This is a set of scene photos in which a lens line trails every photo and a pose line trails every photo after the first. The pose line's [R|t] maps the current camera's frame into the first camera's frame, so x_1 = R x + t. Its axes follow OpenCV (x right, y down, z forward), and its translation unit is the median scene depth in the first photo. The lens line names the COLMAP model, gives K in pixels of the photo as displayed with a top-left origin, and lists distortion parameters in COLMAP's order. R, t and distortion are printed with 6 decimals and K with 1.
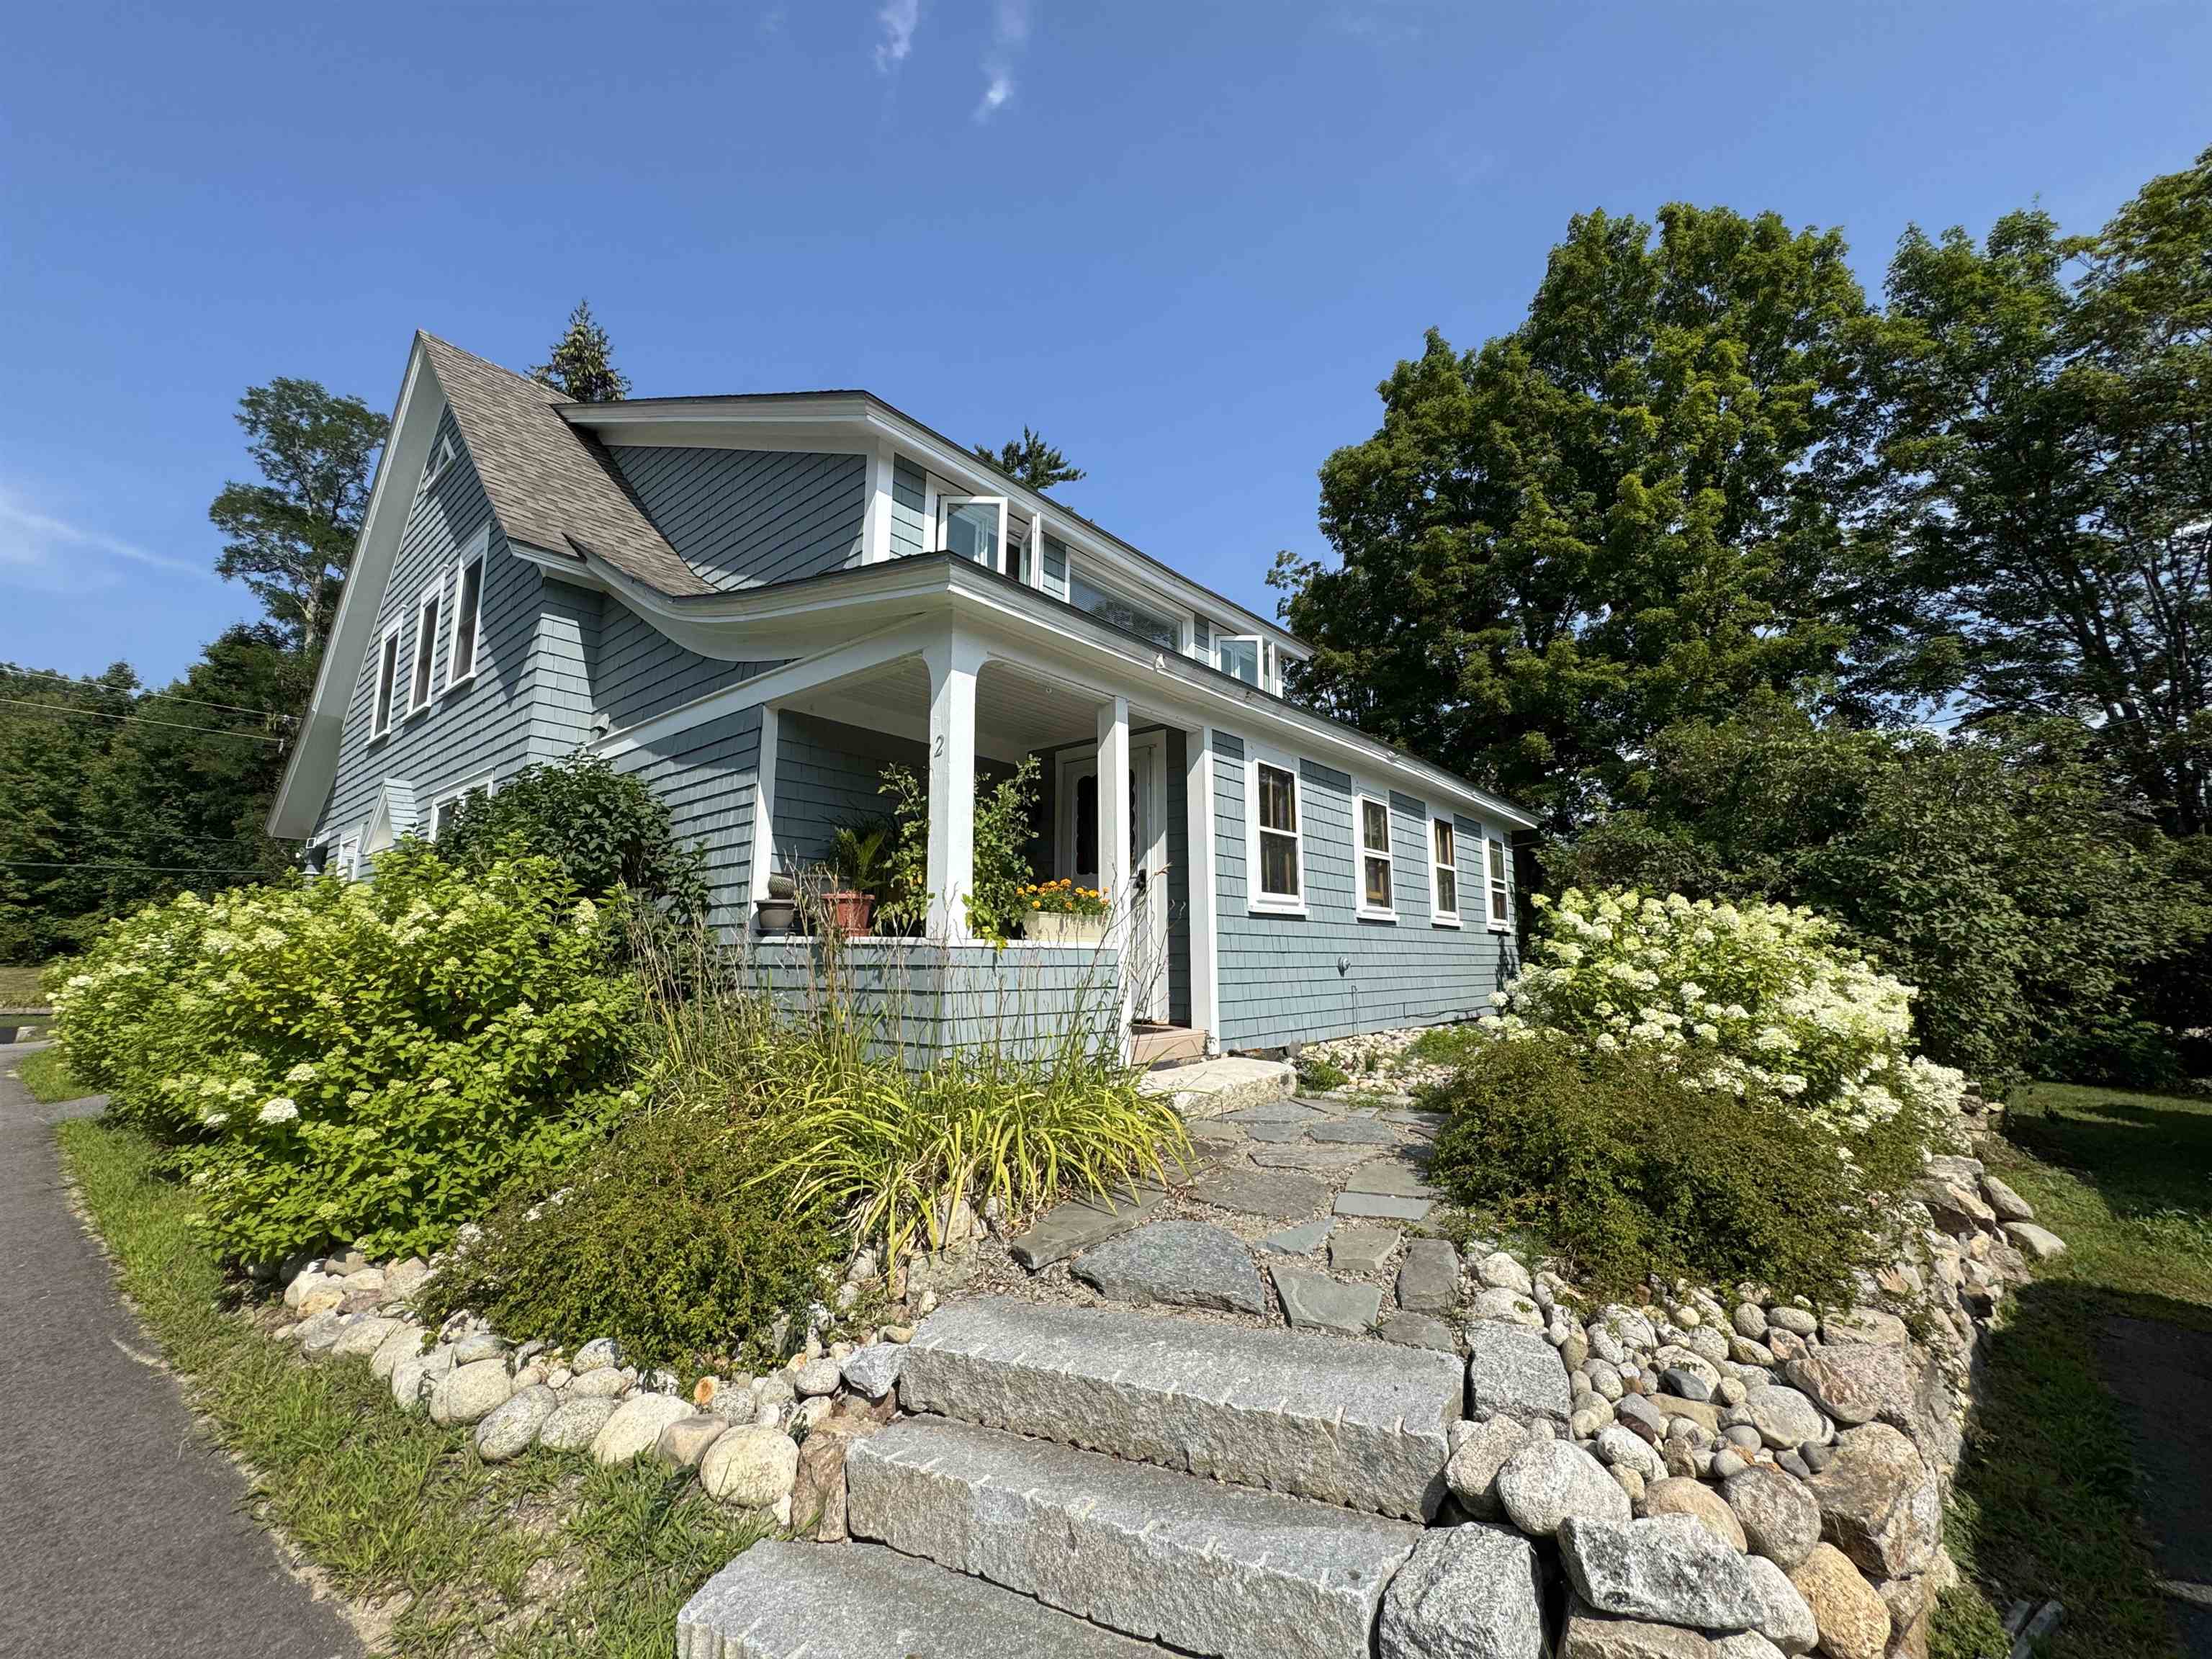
lens RADIAL K [[884.8, 0, 1106.2], [0, 884.8, 832.1], [0, 0, 1]] dist [-0.002515, -0.000083]
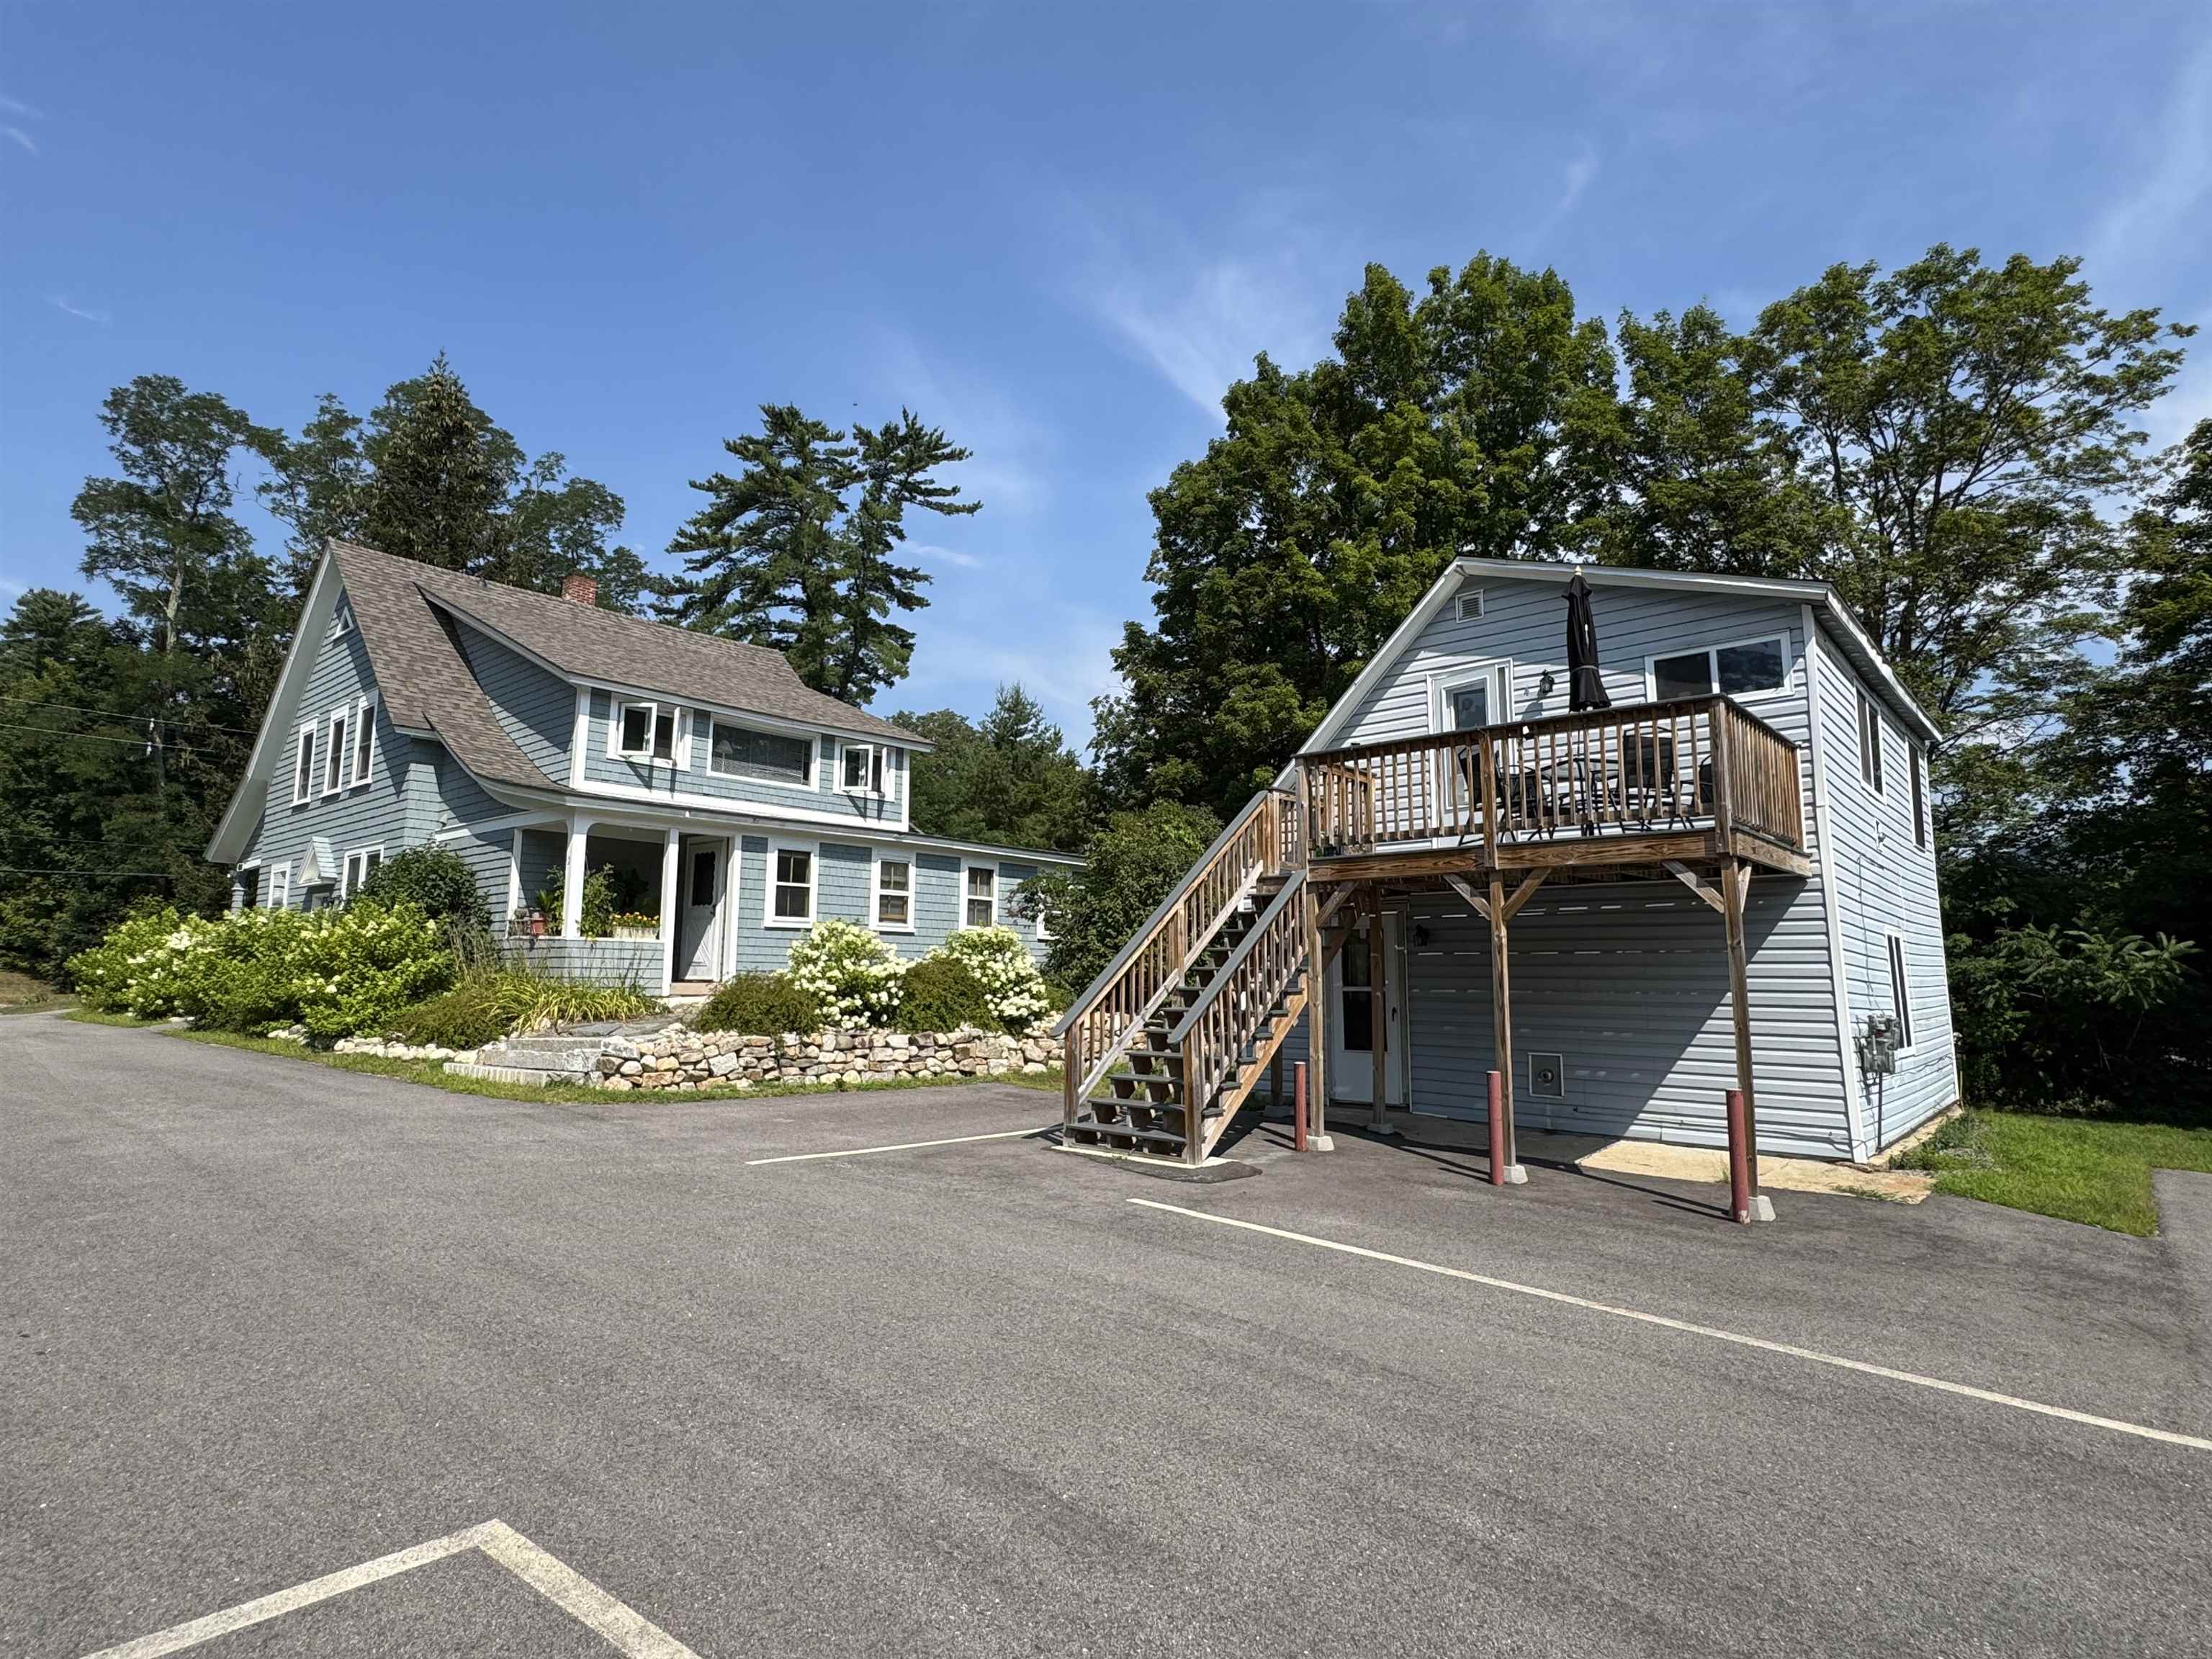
lens RADIAL K [[1171.8, 0, 1104.2], [0, 1171.8, 828.6], [0, 0, 1]] dist [-0.000857, -0.000993]
pose [[0.999674, 0.007548, -0.024408, 0.845749], [-0.007188, 0.999865, 0.014802, -0.148844], [0.024517, -0.014622, 0.999592, -1.372942]]
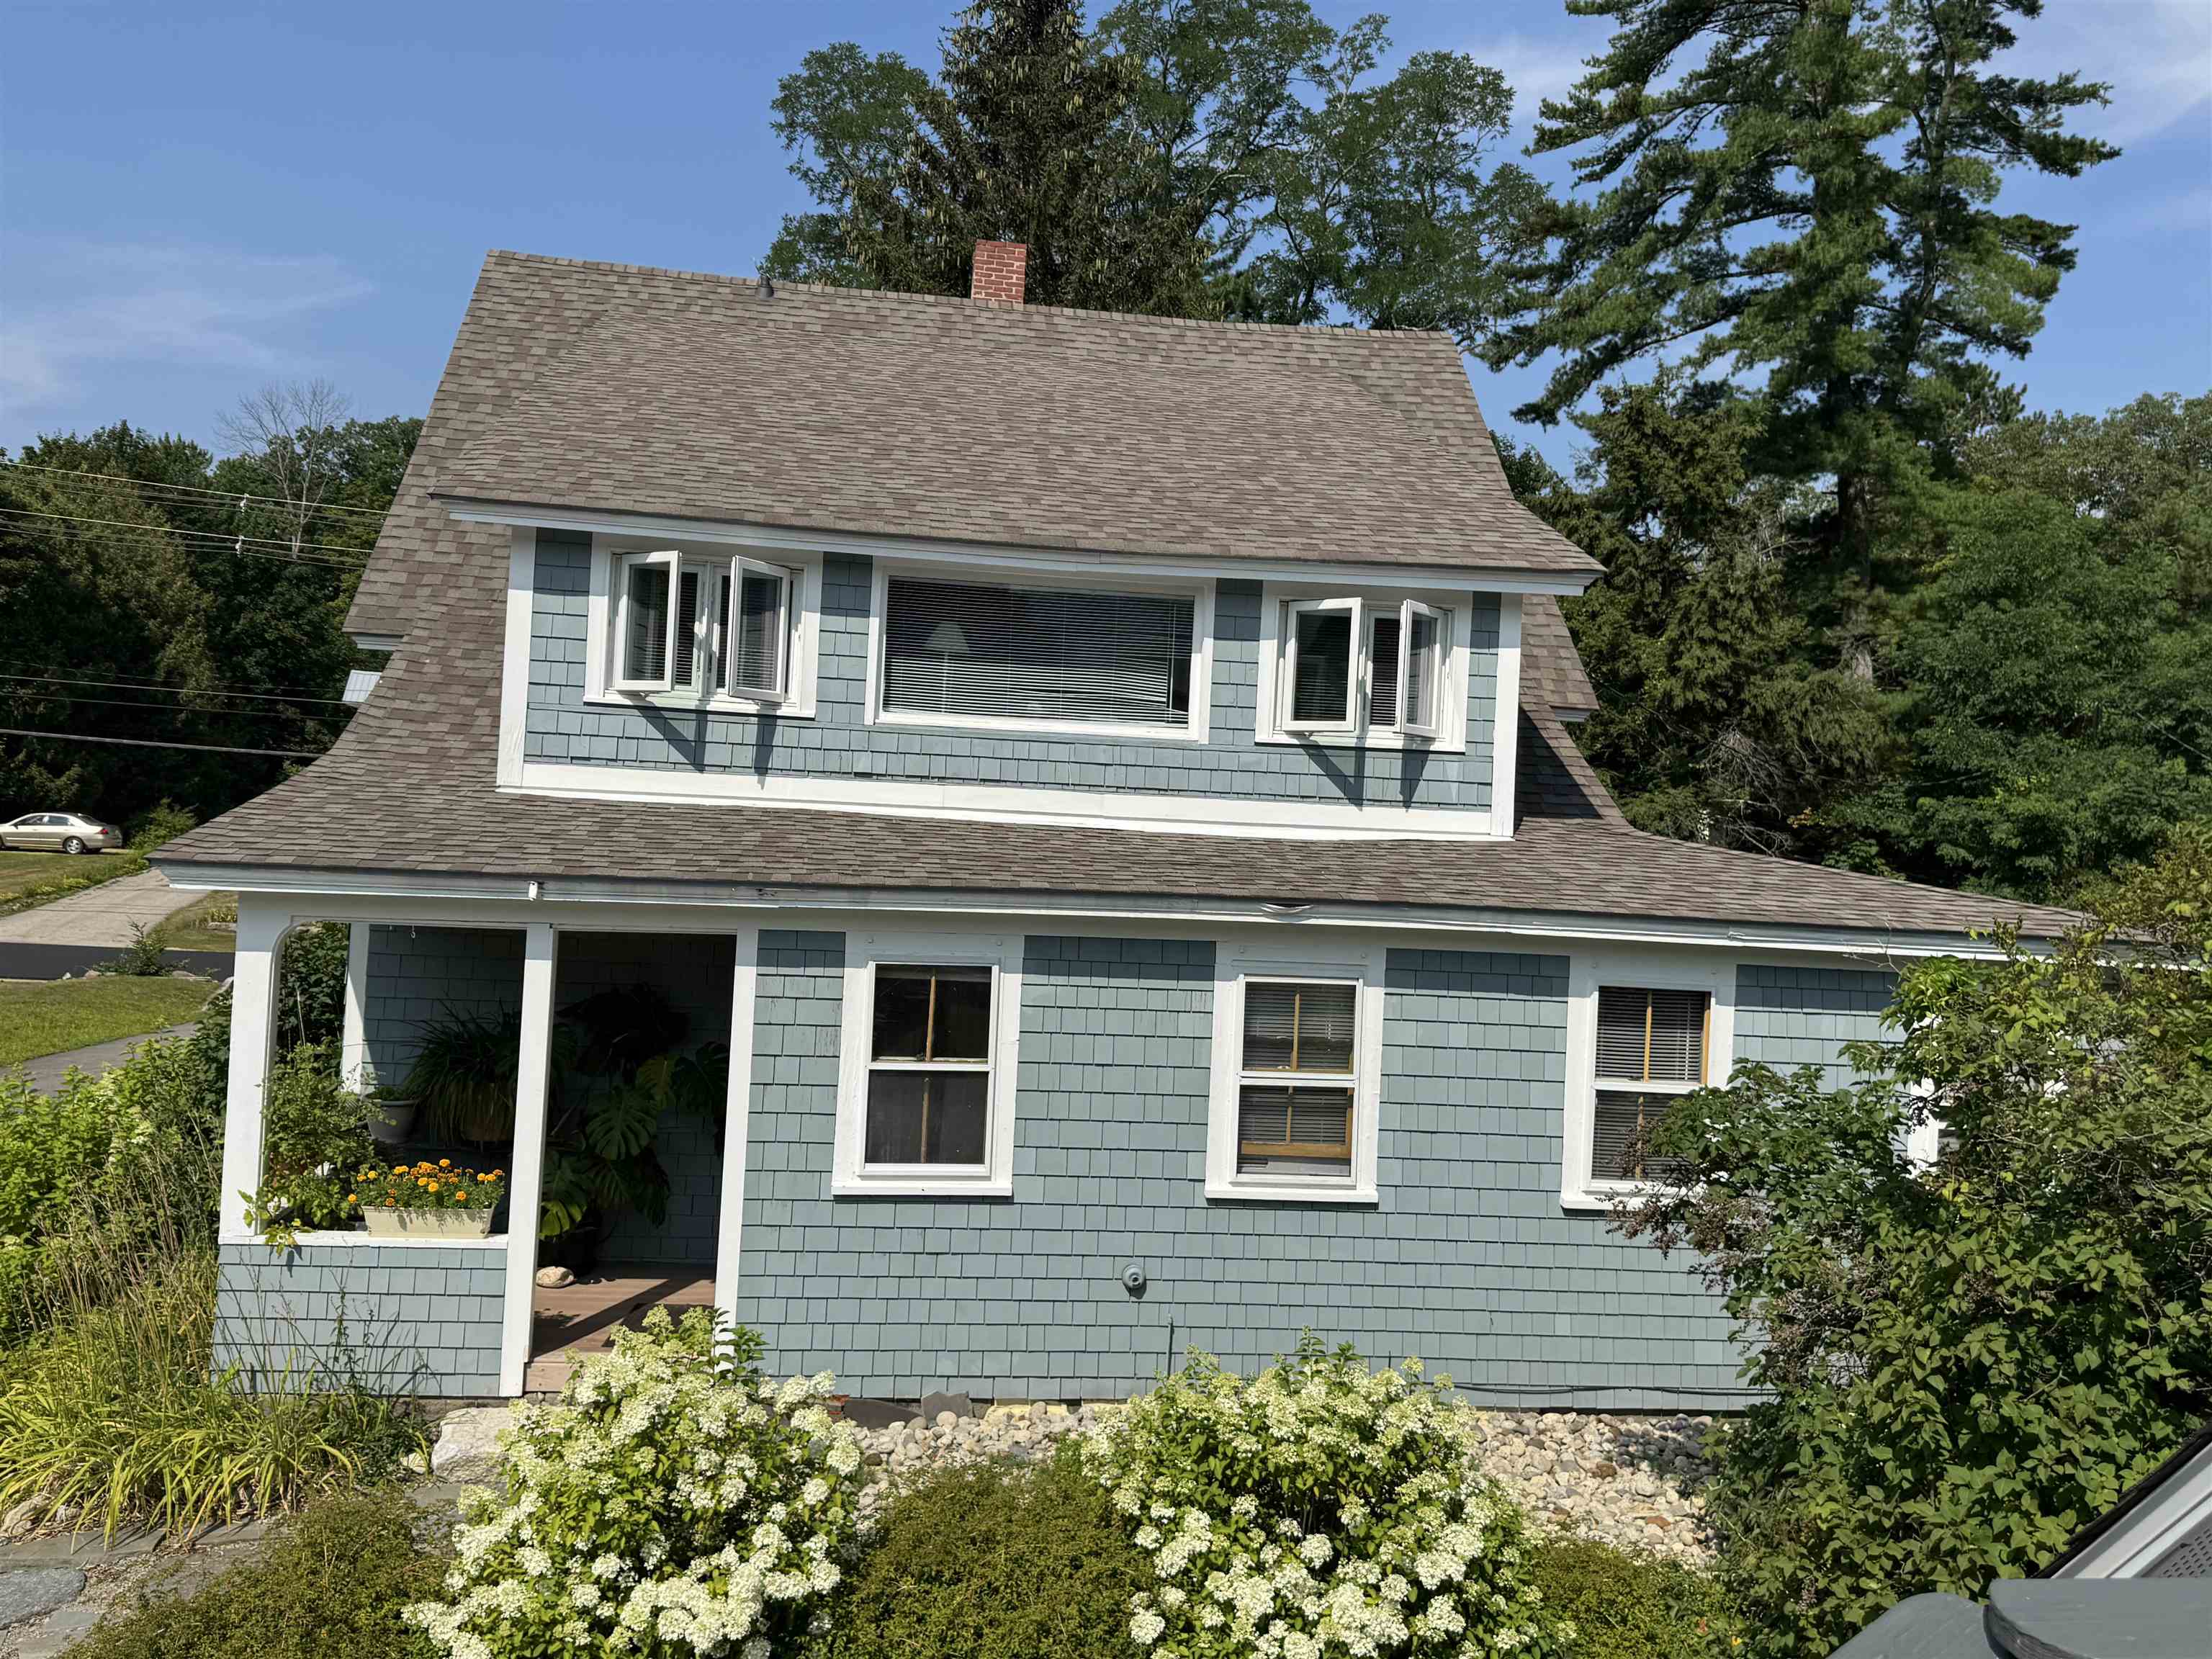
lens RADIAL K [[1866.9, 0, 1100.4], [0, 1866.9, 817.9], [0, 0, 1]] dist [0.098680, -0.171860]
pose [[0.734119, 0.031898, -0.678271, 1.099079], [0.049950, 0.993653, 0.100793, -0.284011], [0.677181, -0.107874, 0.727866, 0.107437]]
